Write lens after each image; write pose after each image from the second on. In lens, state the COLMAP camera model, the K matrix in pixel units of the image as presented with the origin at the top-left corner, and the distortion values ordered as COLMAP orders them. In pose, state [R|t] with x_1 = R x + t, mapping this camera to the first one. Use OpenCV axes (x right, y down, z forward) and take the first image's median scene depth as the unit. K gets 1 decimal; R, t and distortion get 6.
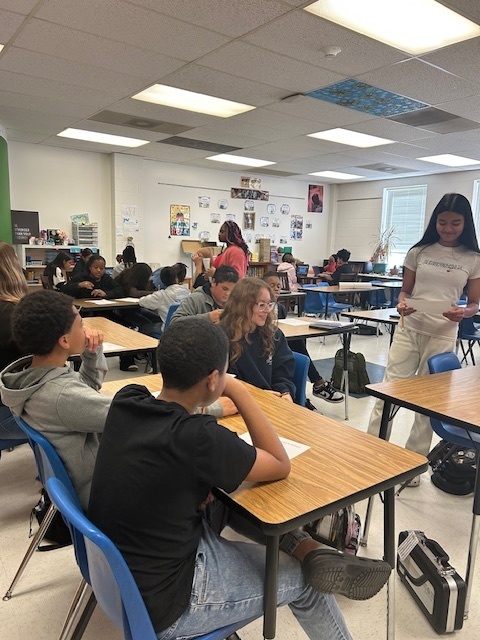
lens RADIAL K [[501.7, 0, 244.1], [0, 501.7, 322.6], [0, 0, 1]] dist [0.008791, -0.021862]
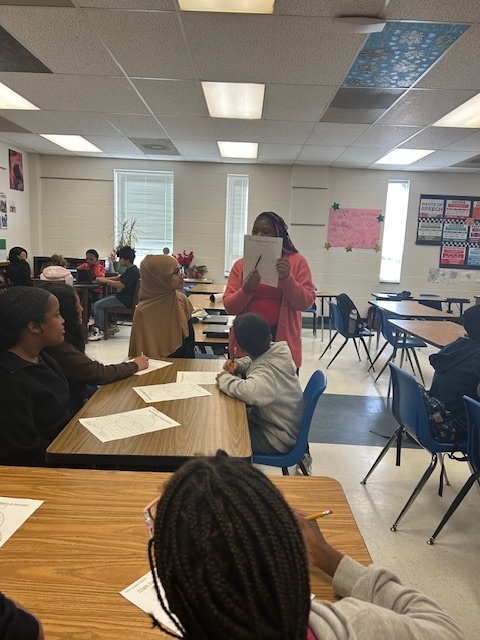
lens RADIAL K [[501.7, 0, 241.2], [0, 501.7, 315.3], [0, 0, 1]] dist [0.008791, -0.021862]
pose [[0.599974, -0.102098, 0.793478, -0.214248], [0.093891, 0.993955, 0.056900, -0.048743], [-0.794491, 0.040362, 0.605934, 0.288537]]
